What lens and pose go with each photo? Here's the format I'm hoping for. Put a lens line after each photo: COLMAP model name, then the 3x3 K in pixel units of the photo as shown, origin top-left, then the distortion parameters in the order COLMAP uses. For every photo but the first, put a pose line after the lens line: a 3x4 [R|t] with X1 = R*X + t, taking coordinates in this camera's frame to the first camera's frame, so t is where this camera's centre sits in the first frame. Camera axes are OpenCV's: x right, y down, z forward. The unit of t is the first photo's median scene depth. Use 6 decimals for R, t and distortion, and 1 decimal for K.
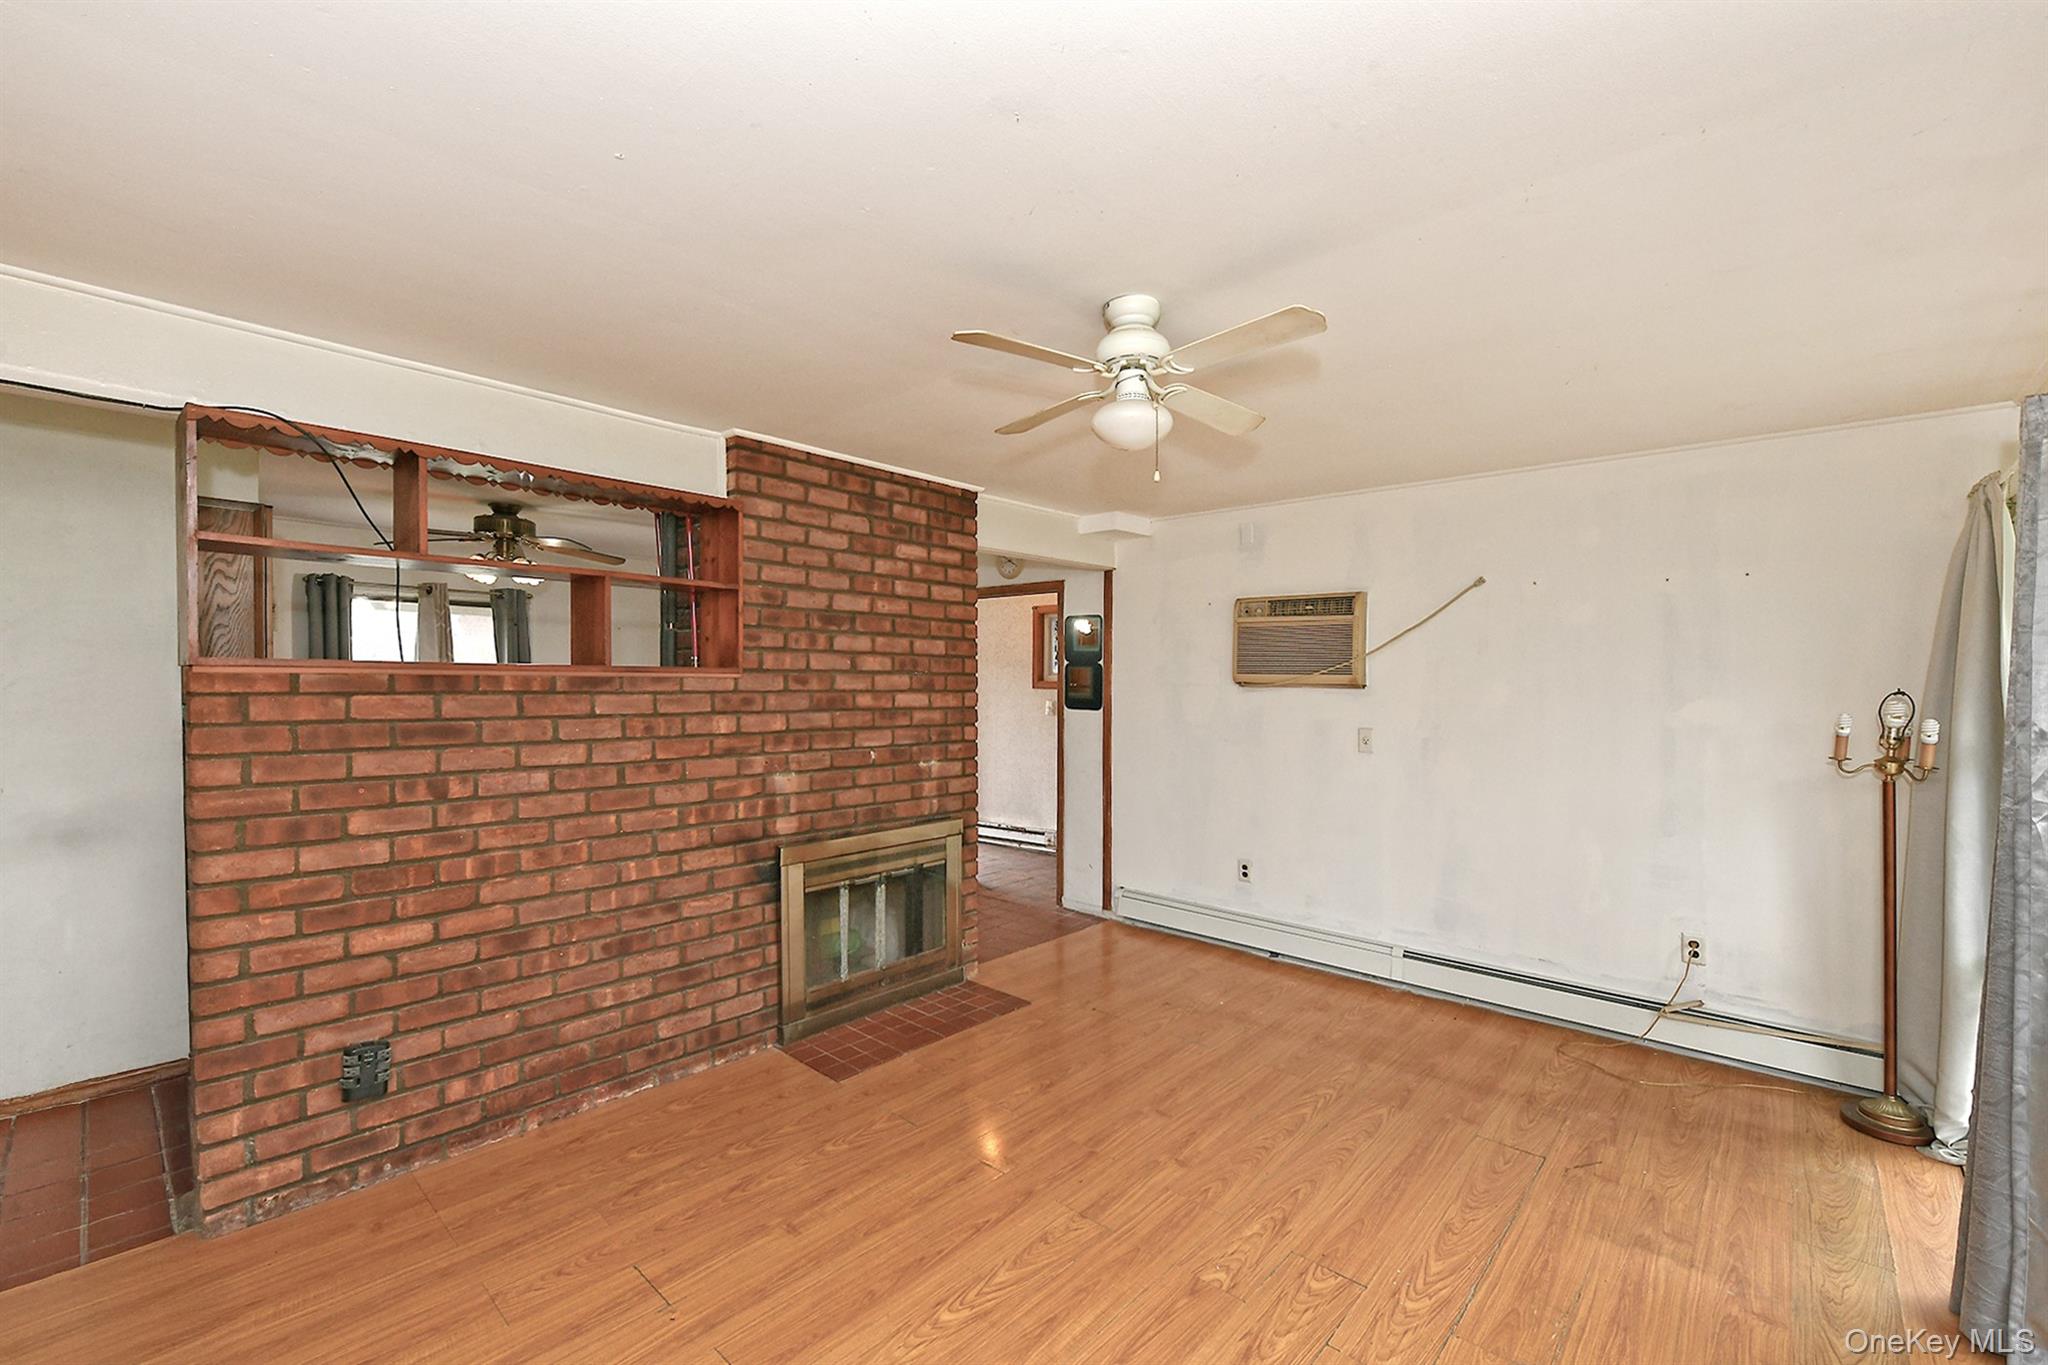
lens RADIAL K [[899.7, 0, 1018.3], [0, 899.7, 689.1], [0, 0, 1]] dist [-0.001184, -0.000661]
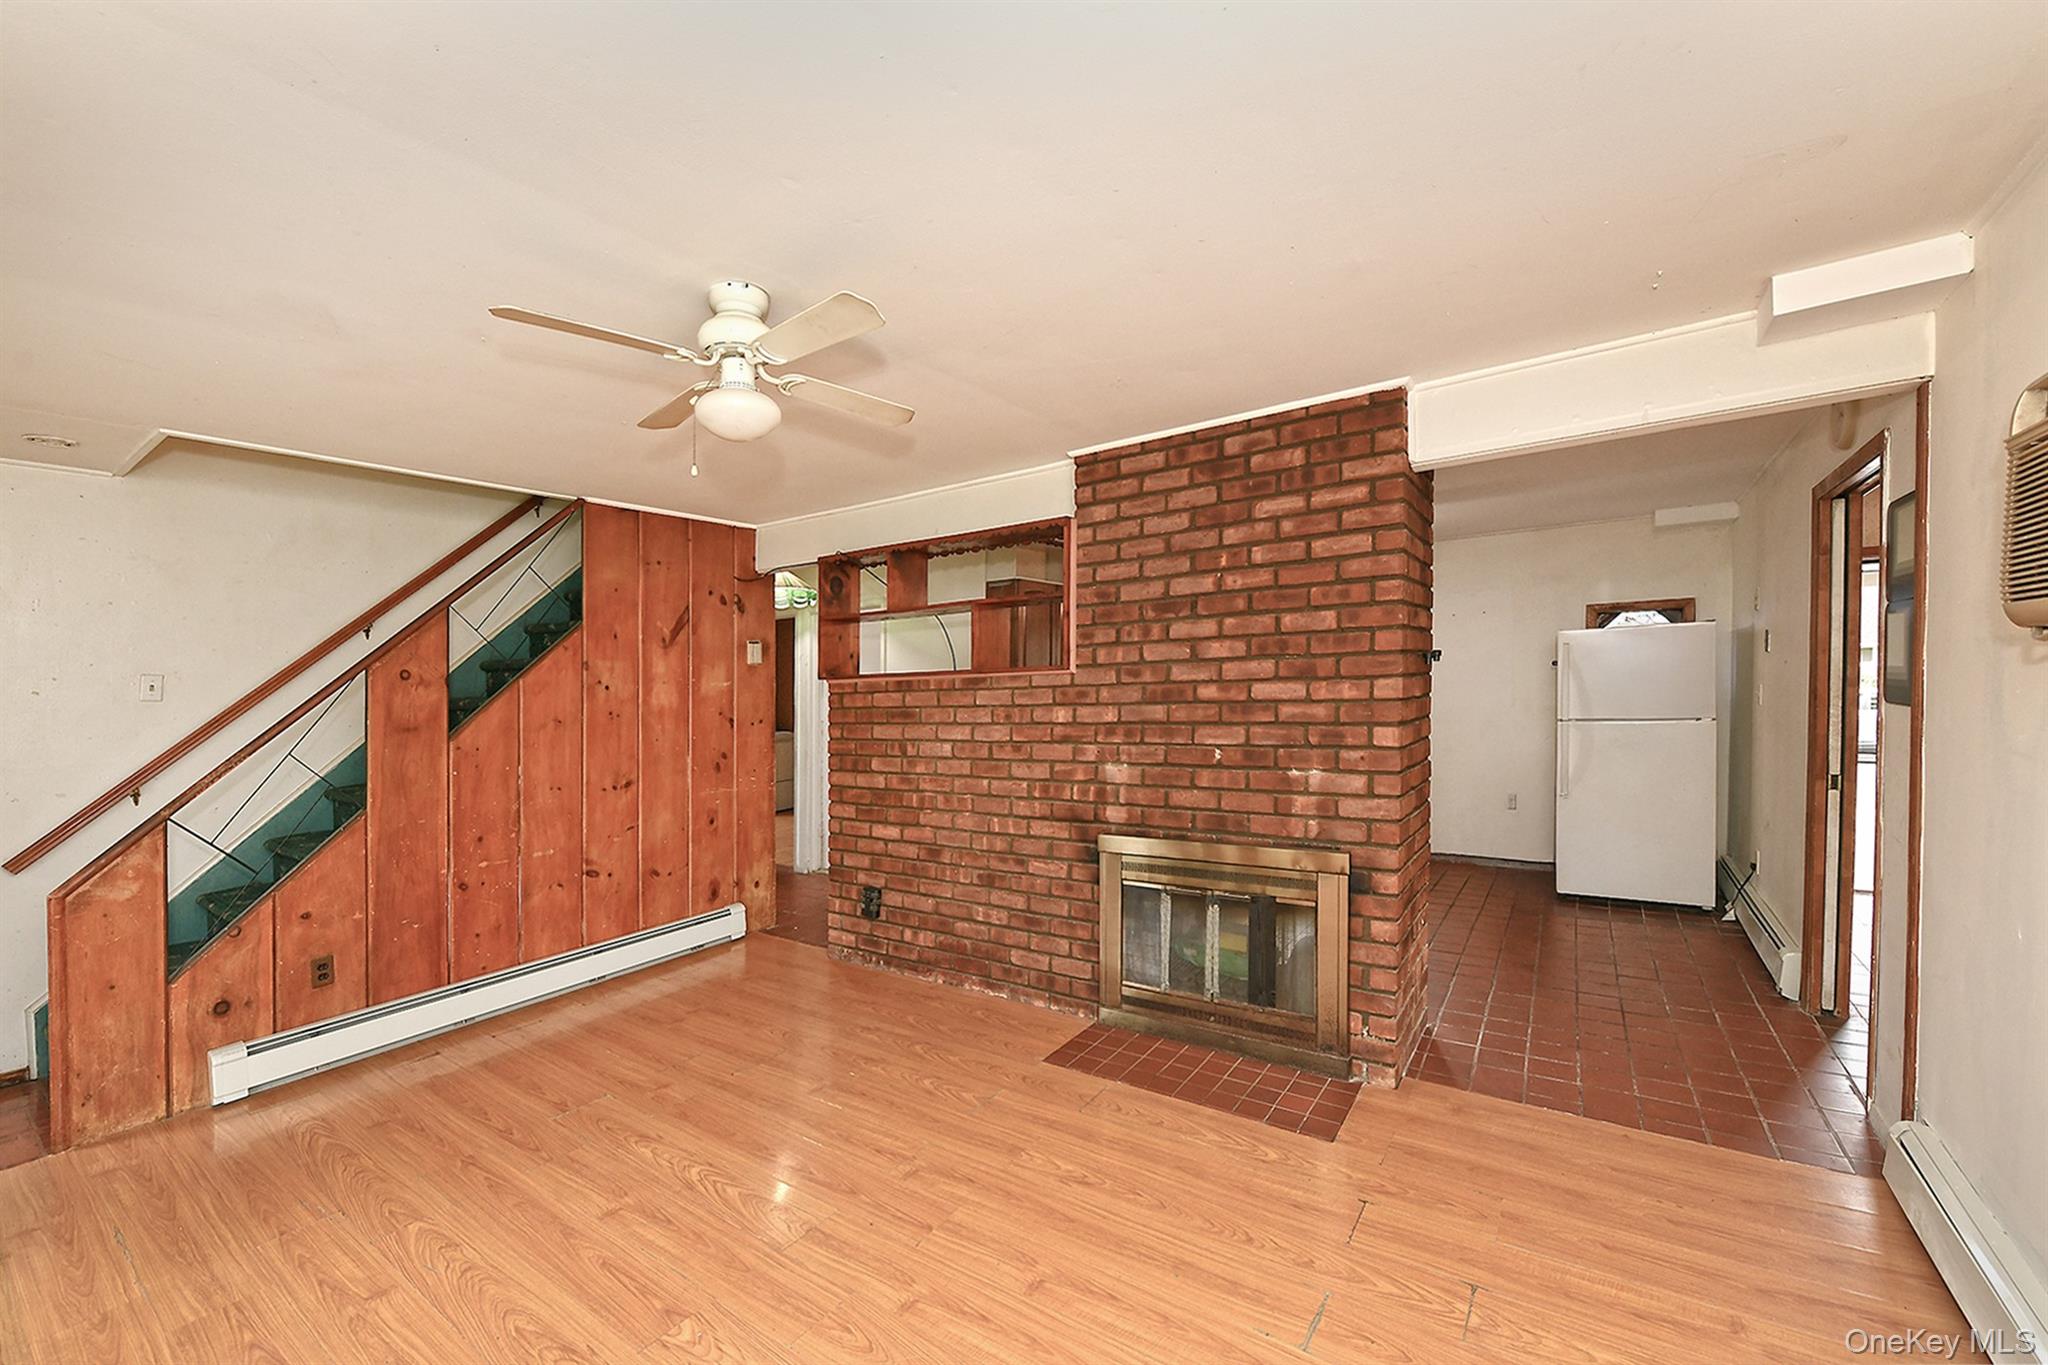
lens RADIAL K [[849.2, 0, 1018.3], [0, 849.2, 676.0], [0, 0, 1]] dist [-0.002489, -0.000221]
pose [[0.097386, -0.024015, -0.994957, 0.681419], [0.023259, 0.999491, -0.021847, 0.011311], [0.994975, -0.021014, 0.097895, 0.771998]]
